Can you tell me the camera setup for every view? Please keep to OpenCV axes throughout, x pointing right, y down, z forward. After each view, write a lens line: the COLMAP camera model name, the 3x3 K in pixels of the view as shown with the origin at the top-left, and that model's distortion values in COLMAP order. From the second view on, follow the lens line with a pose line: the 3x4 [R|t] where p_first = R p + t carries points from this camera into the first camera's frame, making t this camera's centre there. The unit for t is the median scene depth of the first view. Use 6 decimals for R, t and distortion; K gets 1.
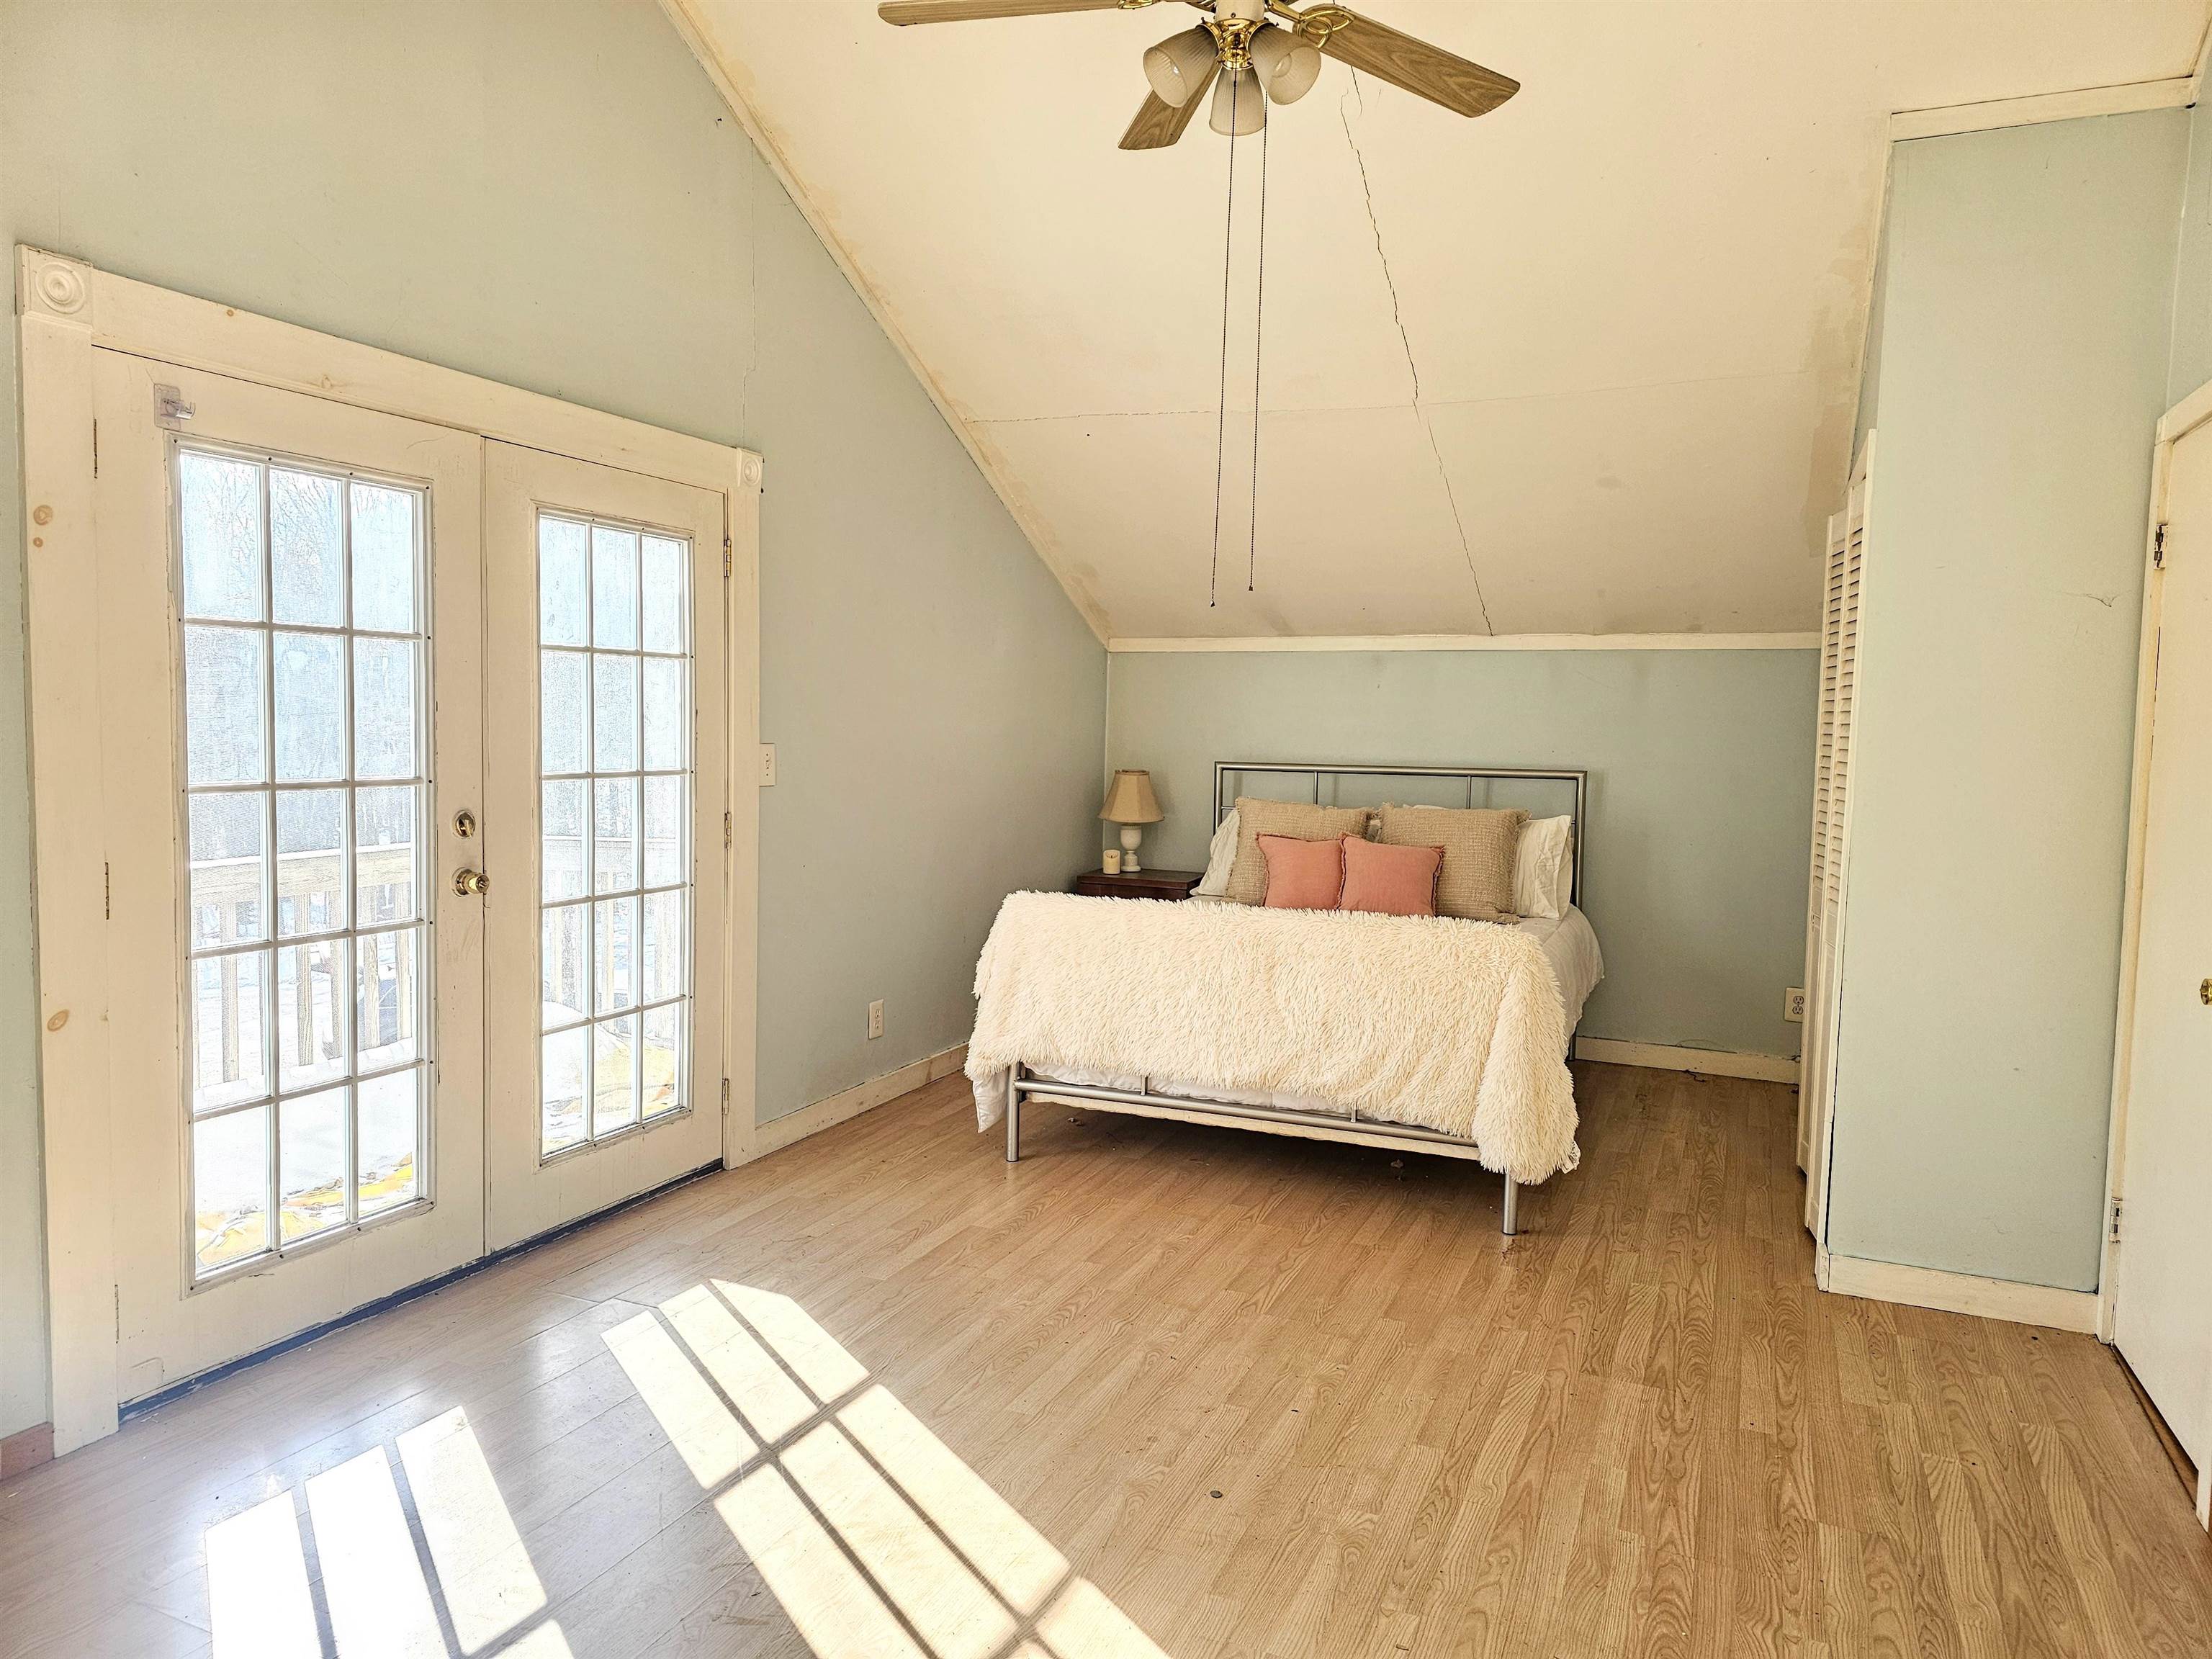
lens RADIAL K [[1501.0, 0, 1106.0], [0, 1501.0, 829.5], [0, 0, 1]] dist [-0.008019, -0.002427]
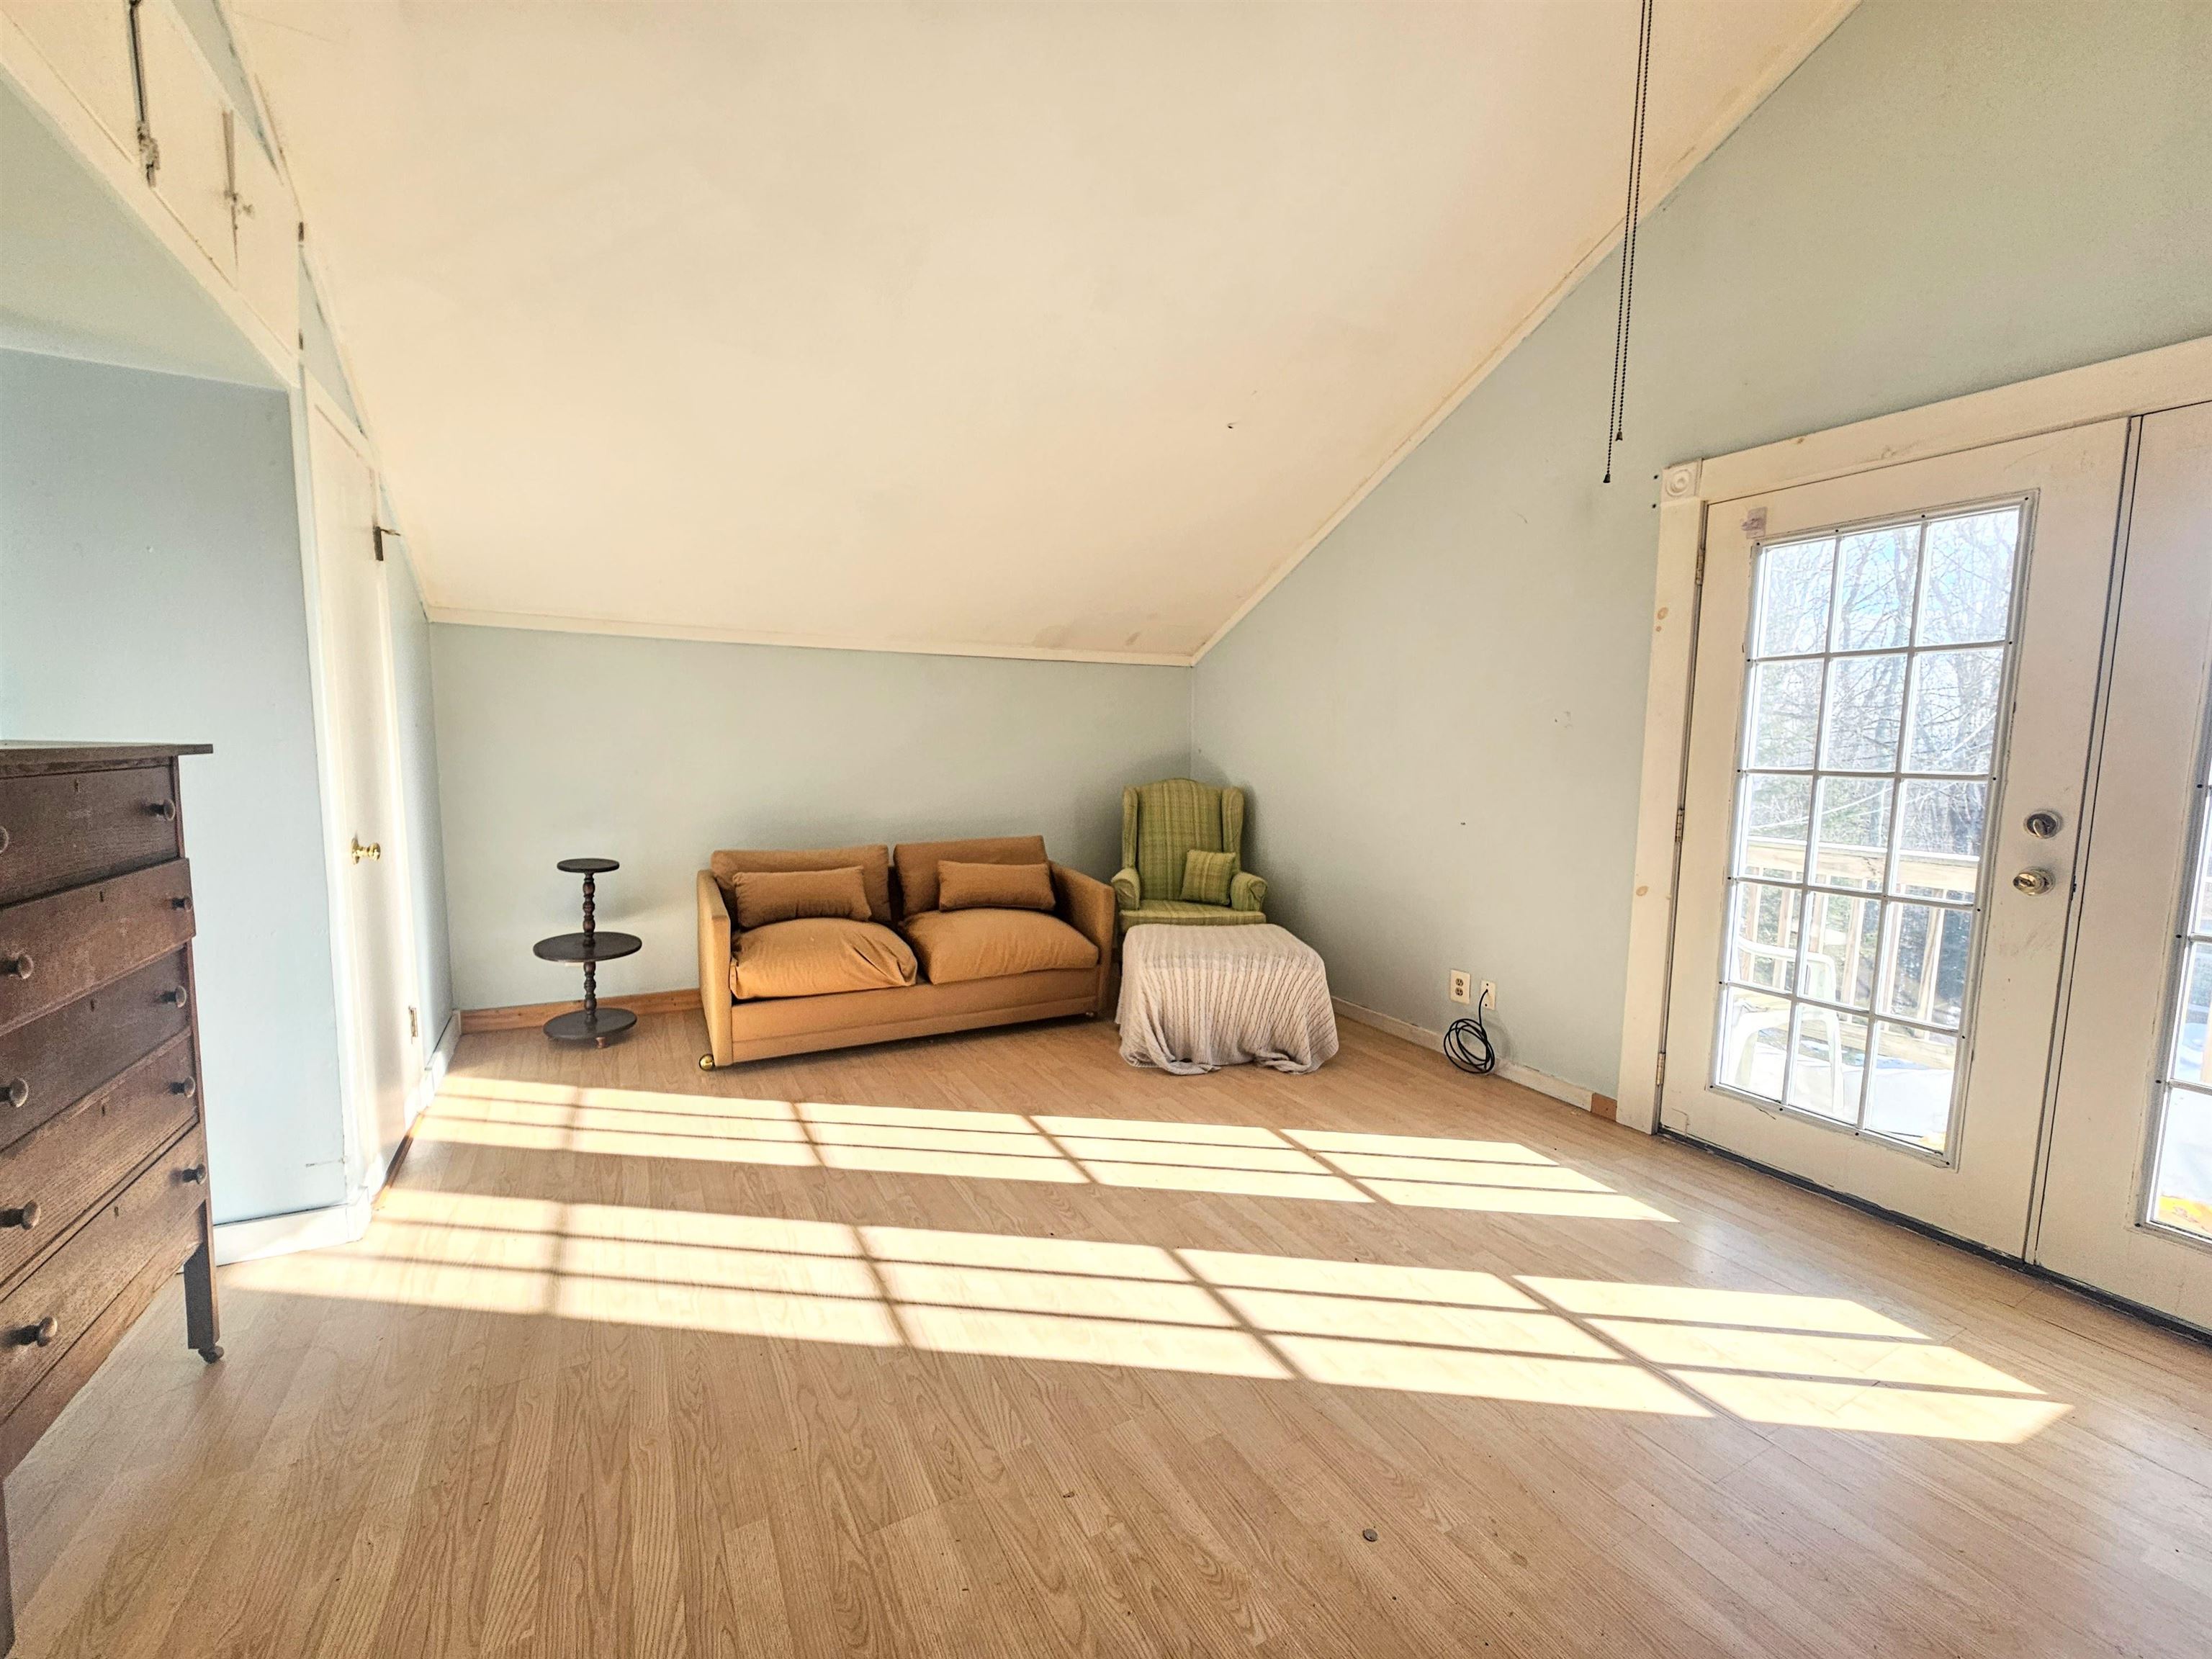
lens RADIAL K [[907.1, 0, 1108.2], [0, 907.1, 841.1], [0, 0, 1]] dist [0.002199, 0.004328]
pose [[-0.609426, 0.052977, -0.791071, 0.516984], [-0.091984, 0.986303, 0.136915, -0.022173], [0.787489, 0.156206, -0.596205, 1.017508]]
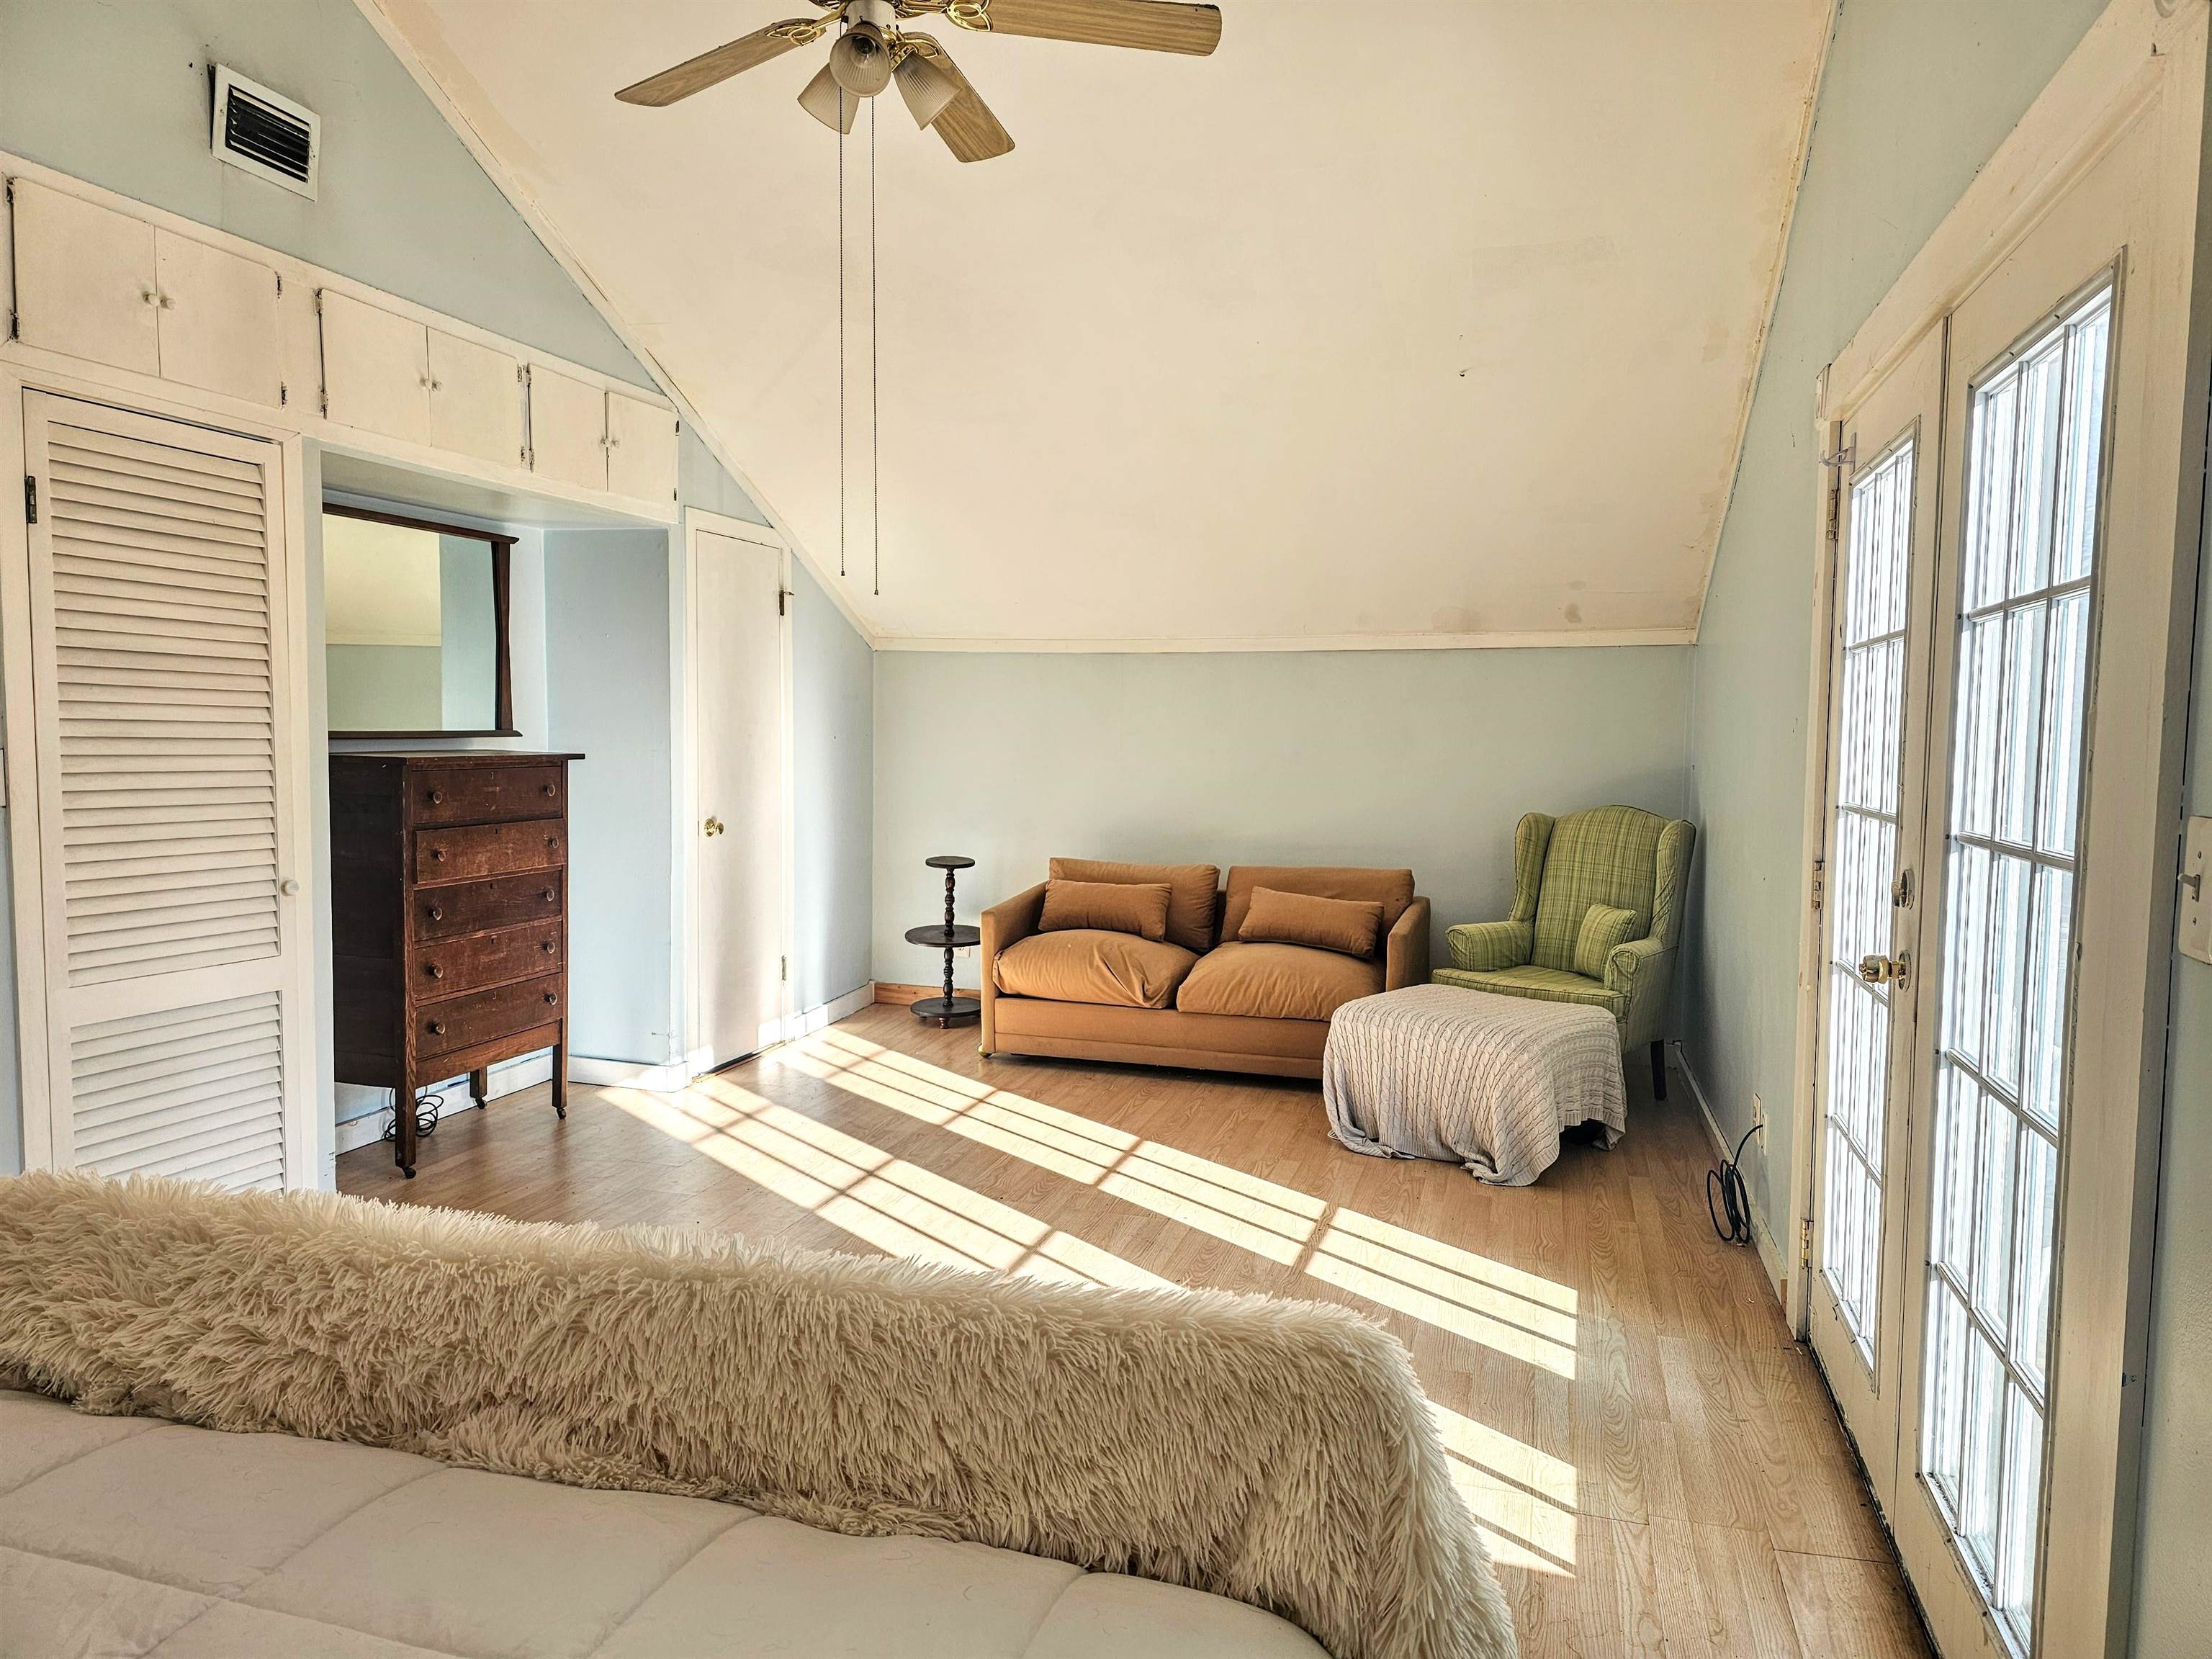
lens RADIAL K [[1465.1, 0, 1106.0], [0, 1465.1, 829.5], [0, 0, 1]] dist [0.075584, -0.000351]
pose [[-0.989676, -0.028606, -0.140438, 0.056958], [-0.049276, 0.988058, 0.145994, -0.134991], [0.134585, 0.151407, -0.979267, 1.898867]]
